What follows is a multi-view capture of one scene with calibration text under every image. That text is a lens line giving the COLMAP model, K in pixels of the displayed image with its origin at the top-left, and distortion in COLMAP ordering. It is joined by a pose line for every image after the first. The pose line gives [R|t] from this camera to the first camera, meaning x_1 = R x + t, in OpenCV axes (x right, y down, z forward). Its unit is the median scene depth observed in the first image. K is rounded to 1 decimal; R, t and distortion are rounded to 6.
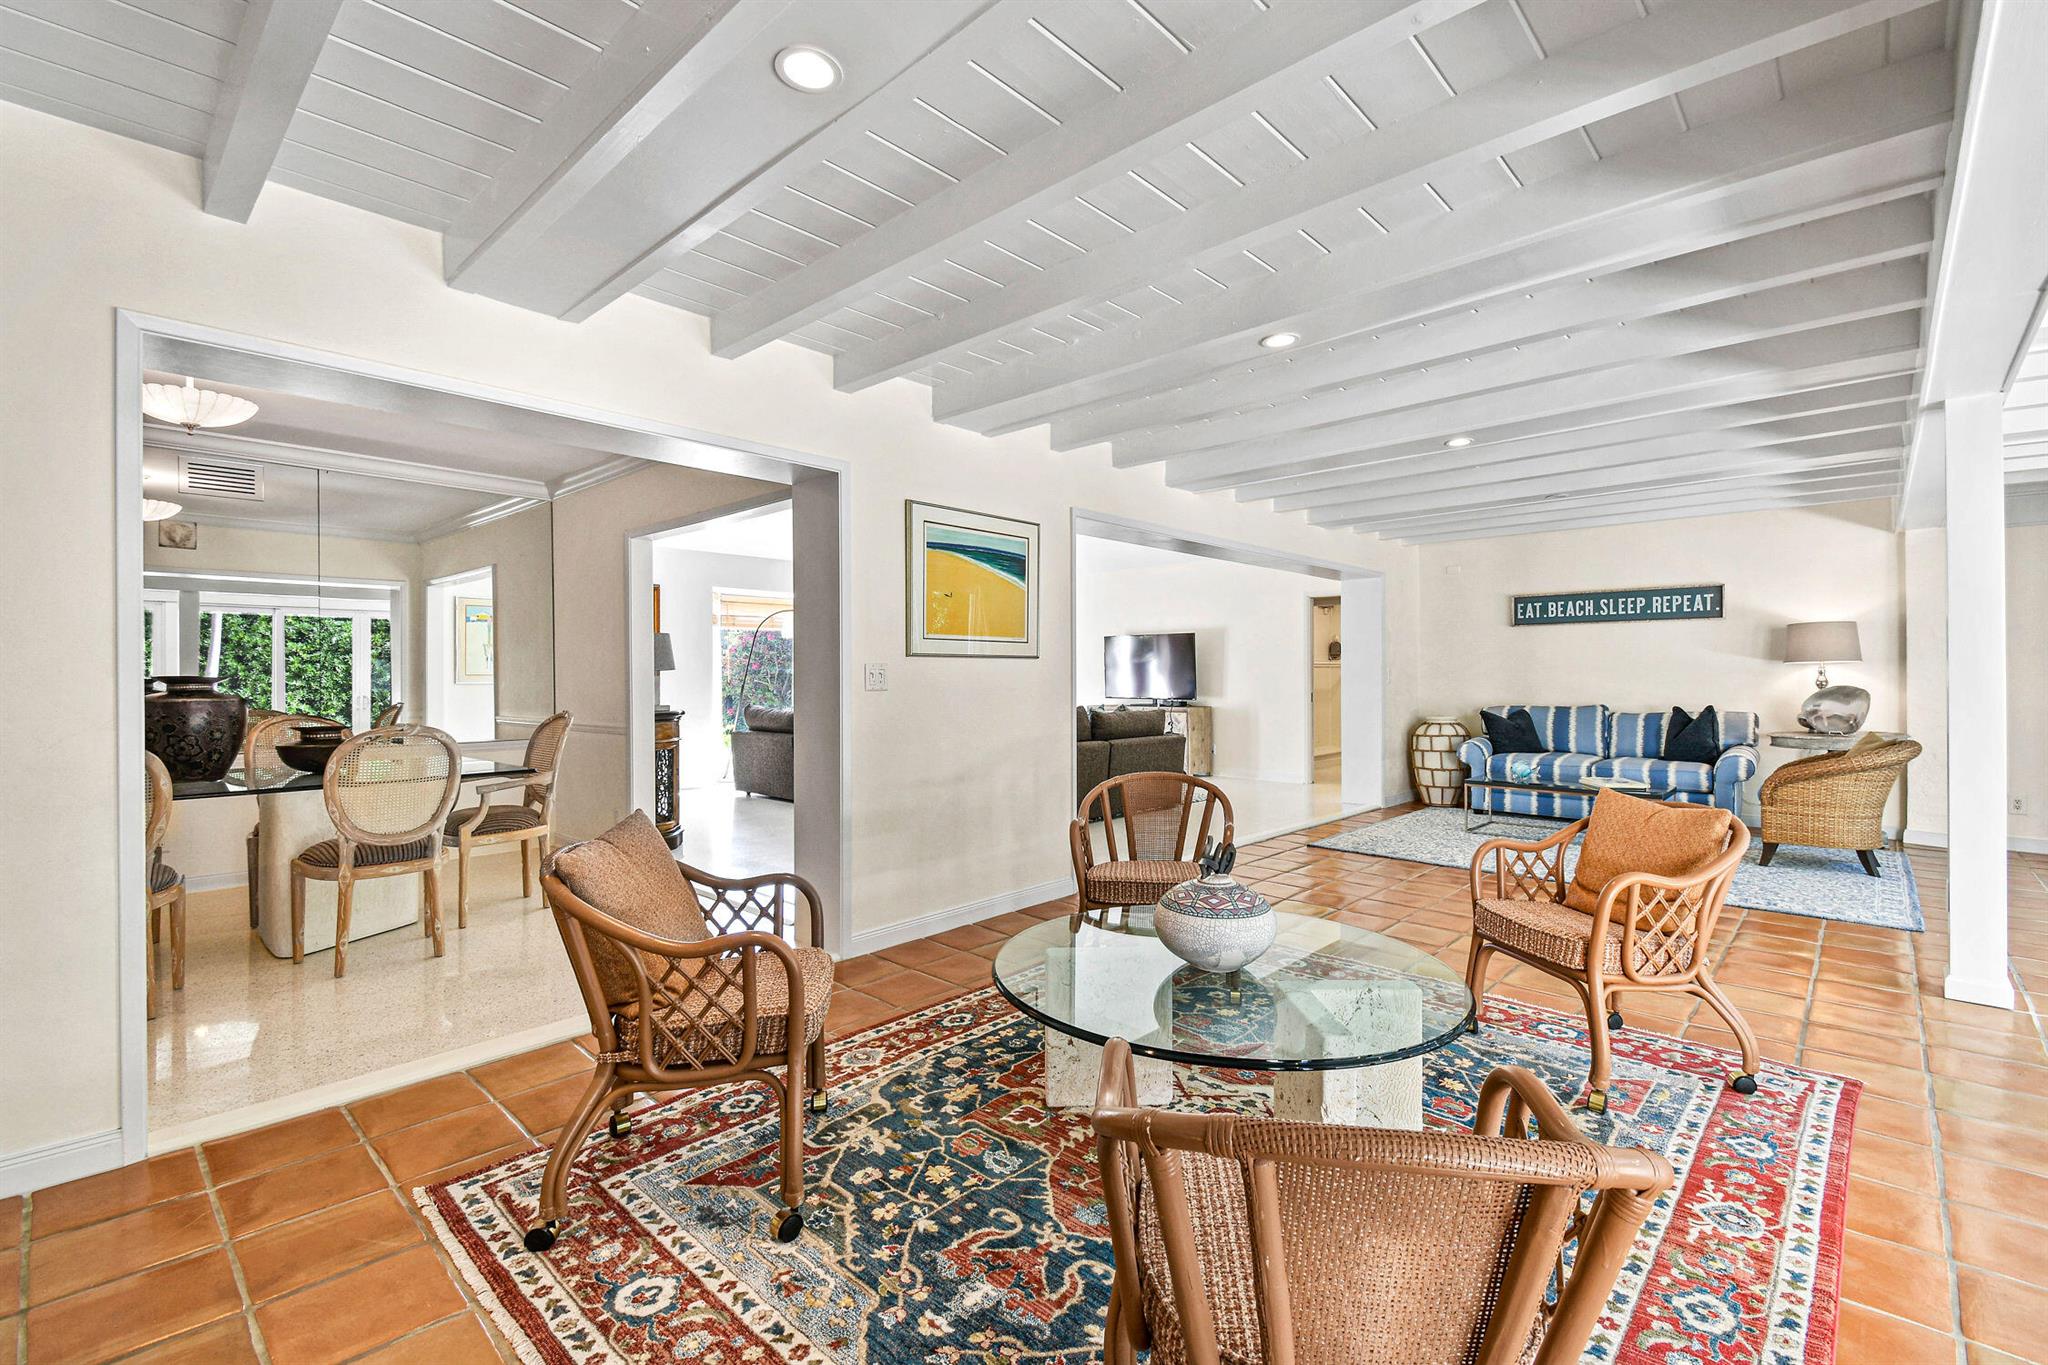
lens RADIAL K [[897.2, 0, 1036.5], [0, 897.2, 669.7], [0, 0, 1]] dist [0.045245, -0.024054]
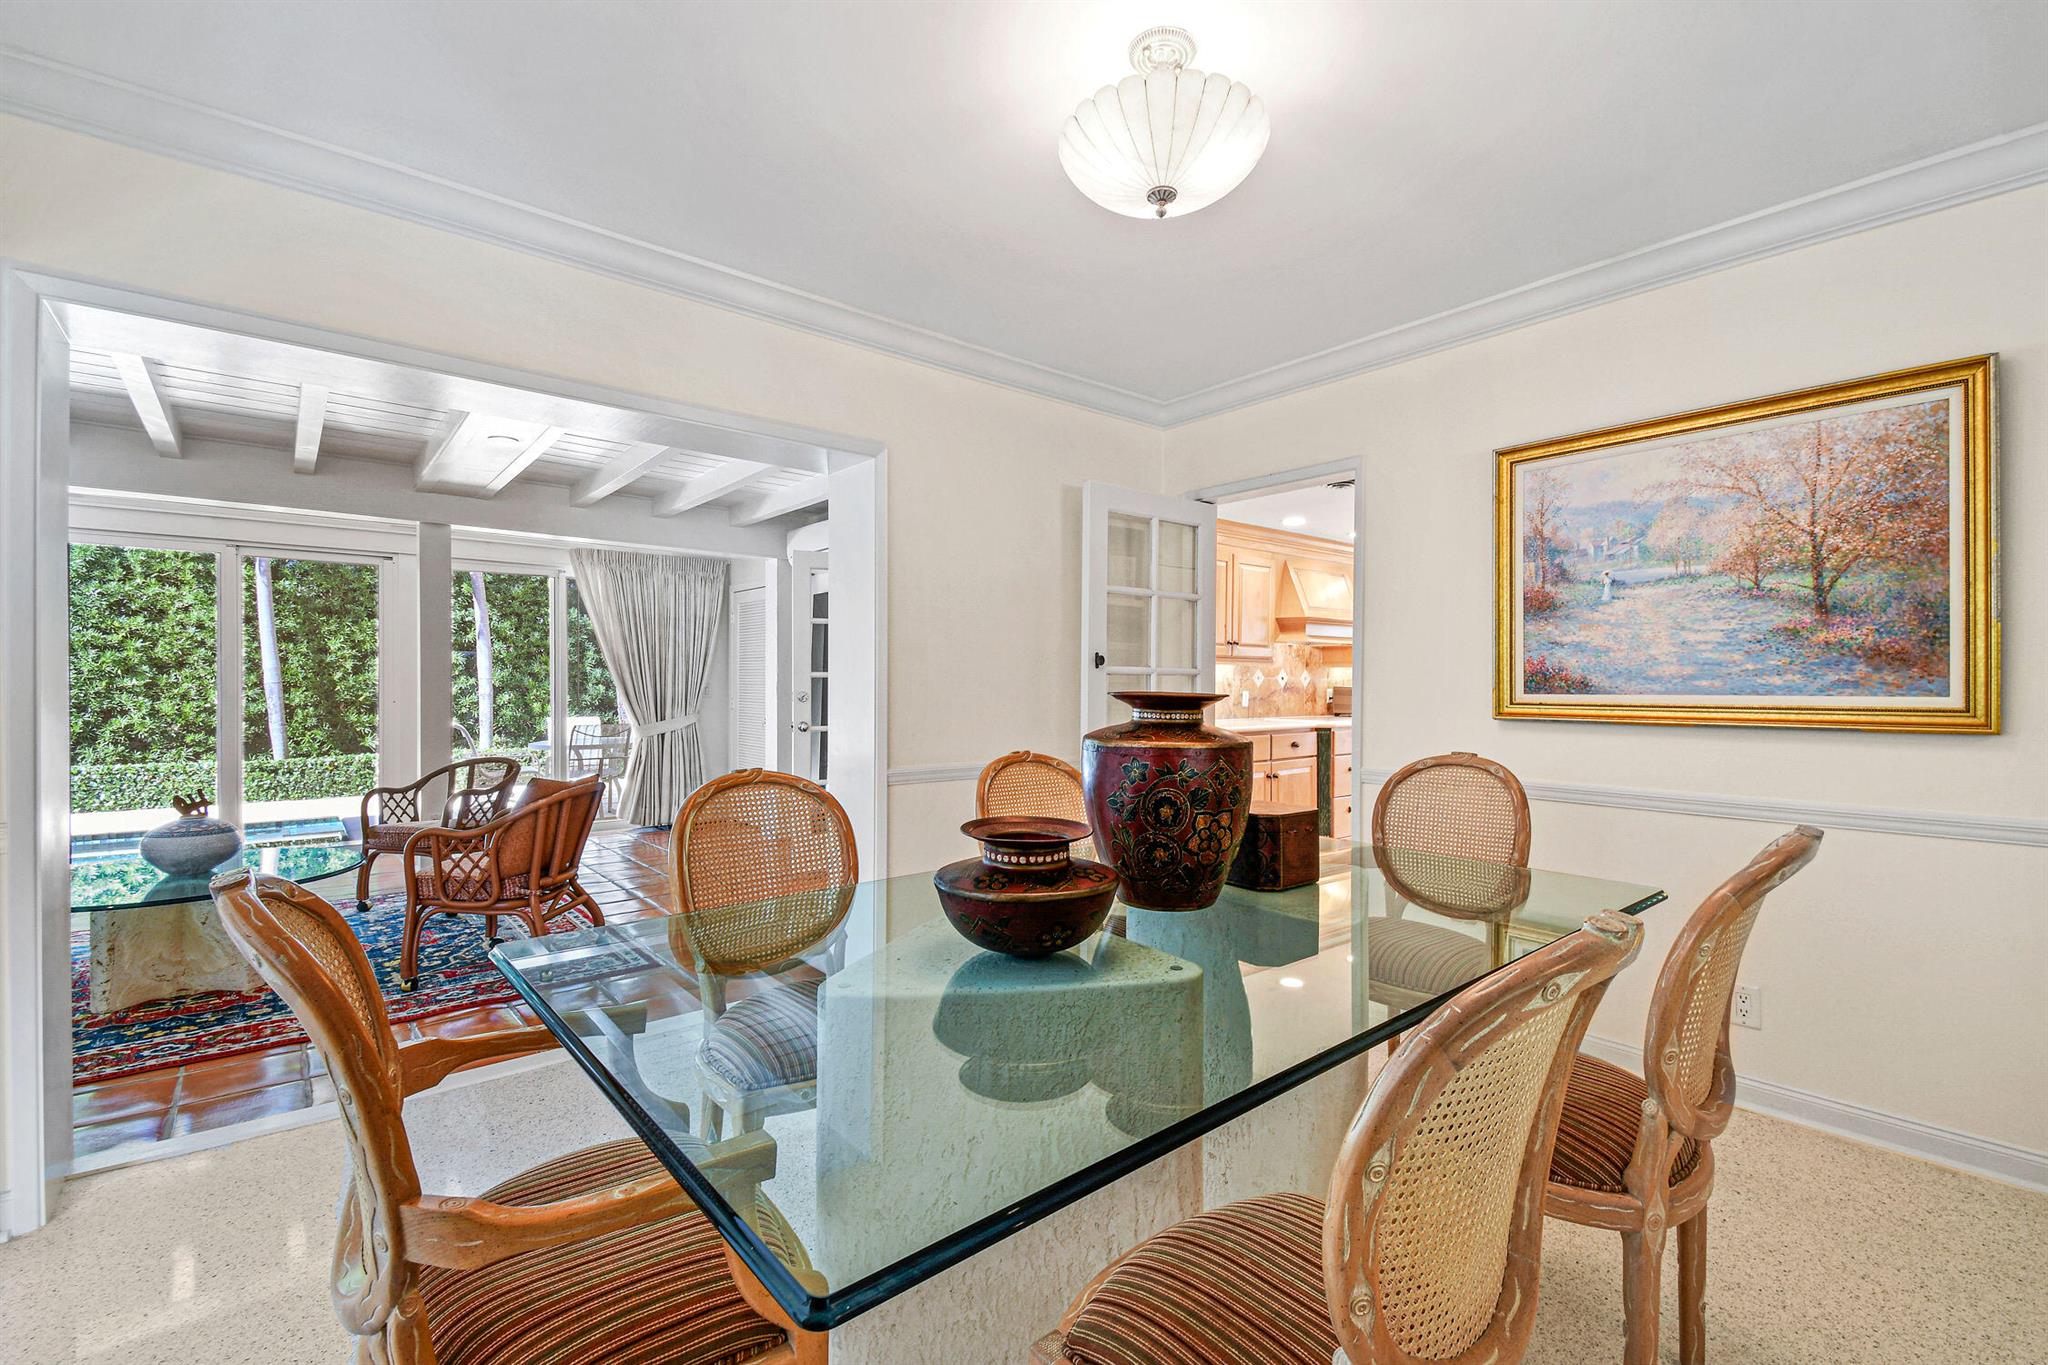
lens RADIAL K [[897.2, 0, 1036.5], [0, 897.2, 669.7], [0, 0, 1]] dist [0.045245, -0.024054]
pose [[-0.992522, 0.004915, 0.121970, -0.497968], [0.002128, 0.999734, -0.022970, 0.005602], [-0.122051, -0.022539, -0.992268, 0.826768]]
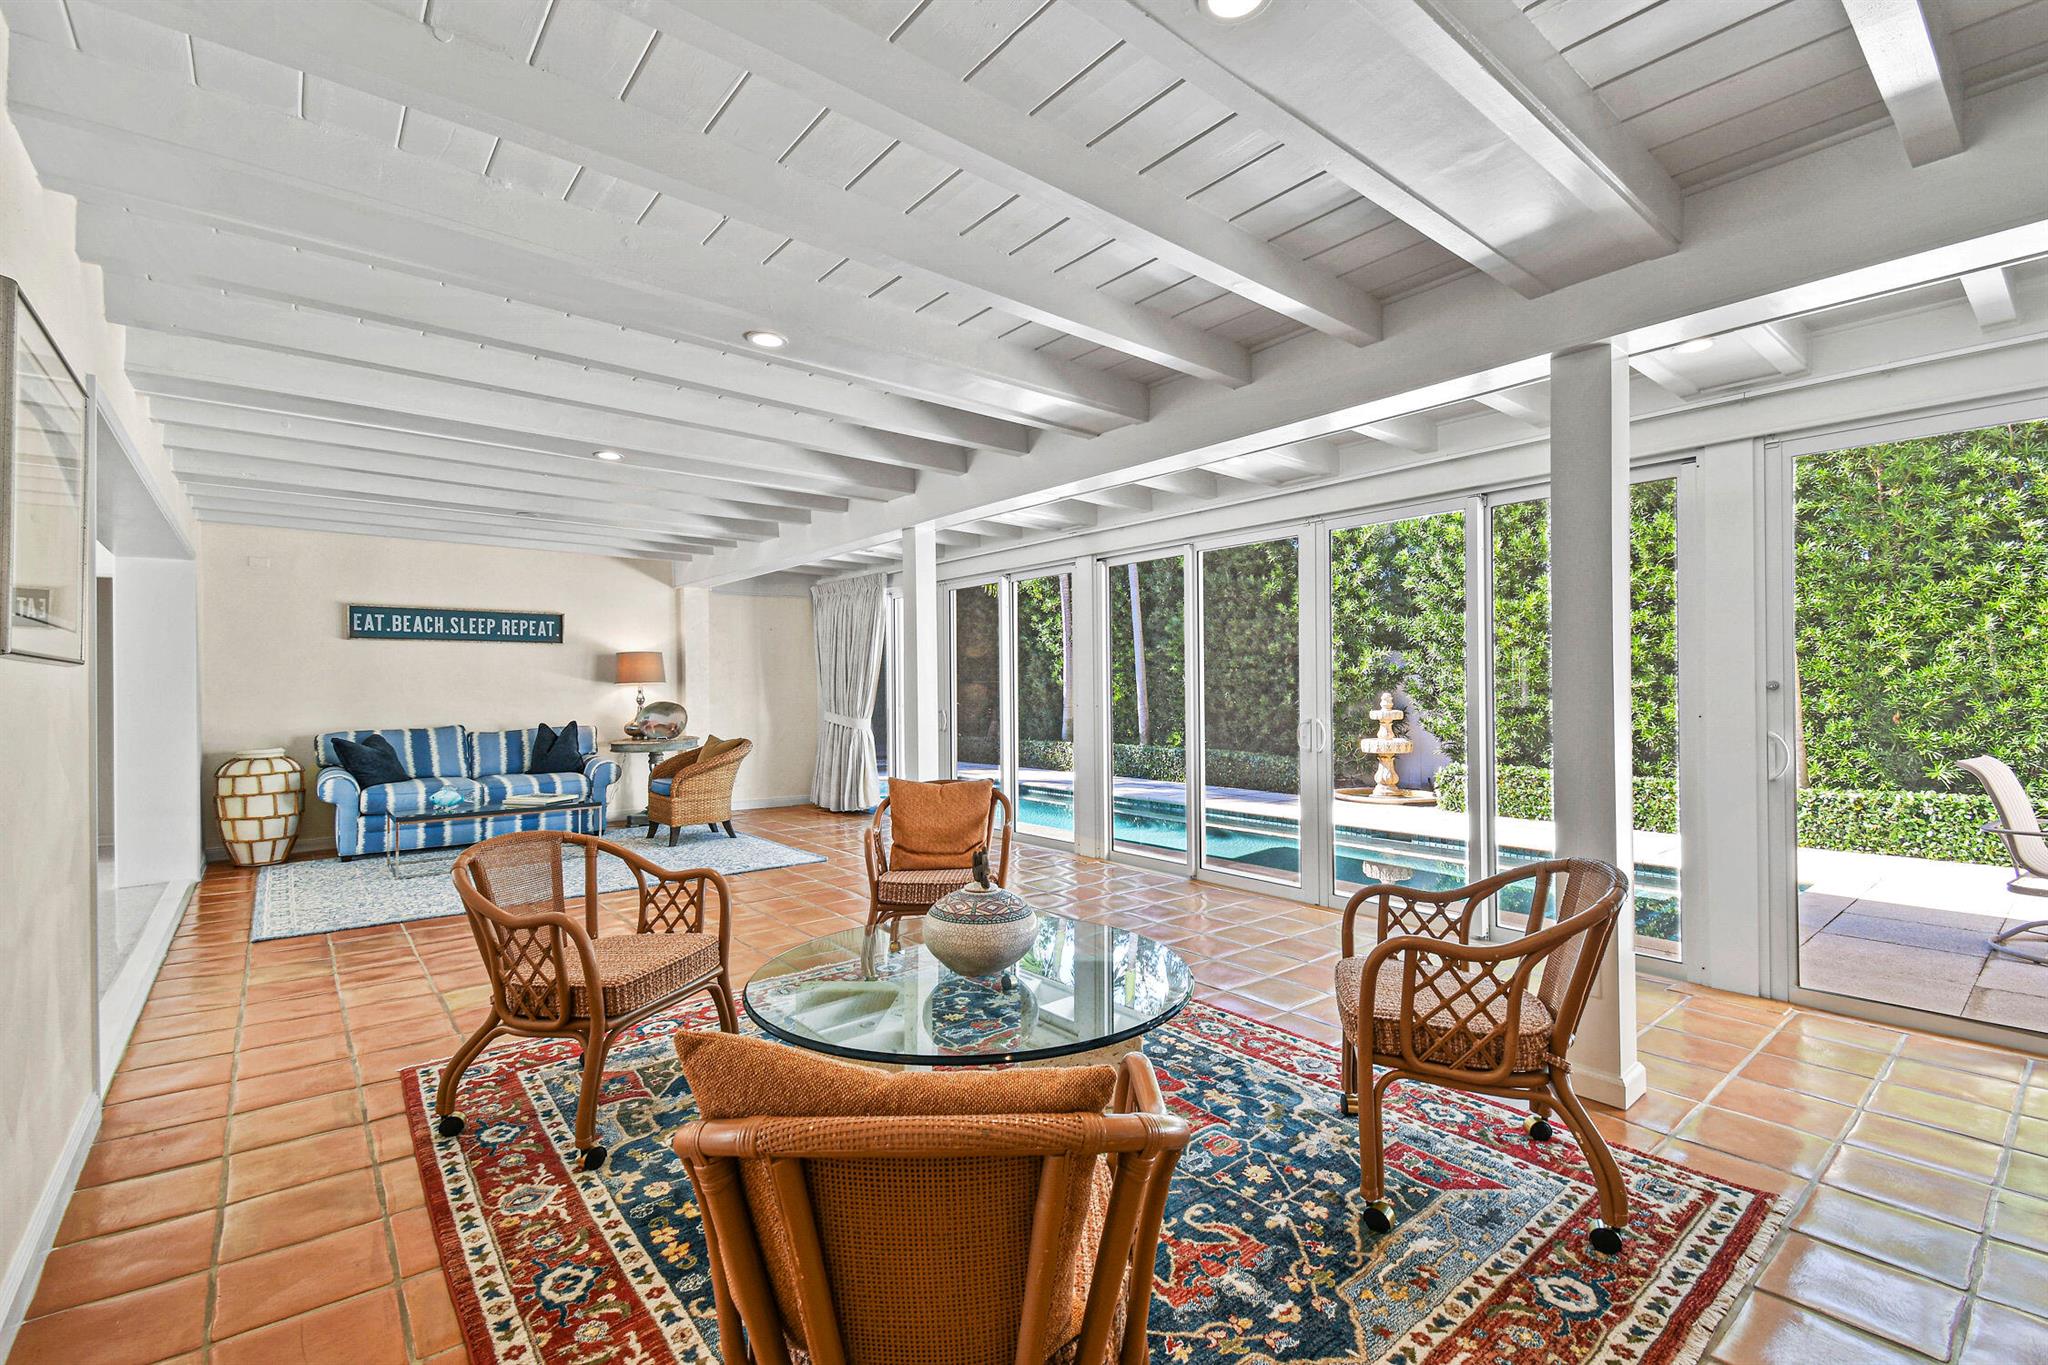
lens RADIAL K [[897.2, 0, 1036.5], [0, 897.2, 669.7], [0, 0, 1]] dist [0.045245, -0.024054]
pose [[0.120577, 0.022972, 0.992438, -0.290013], [-0.000745, 0.999734, -0.023051, 0.001083], [-0.992704, 0.002040, 0.120562, 0.278314]]
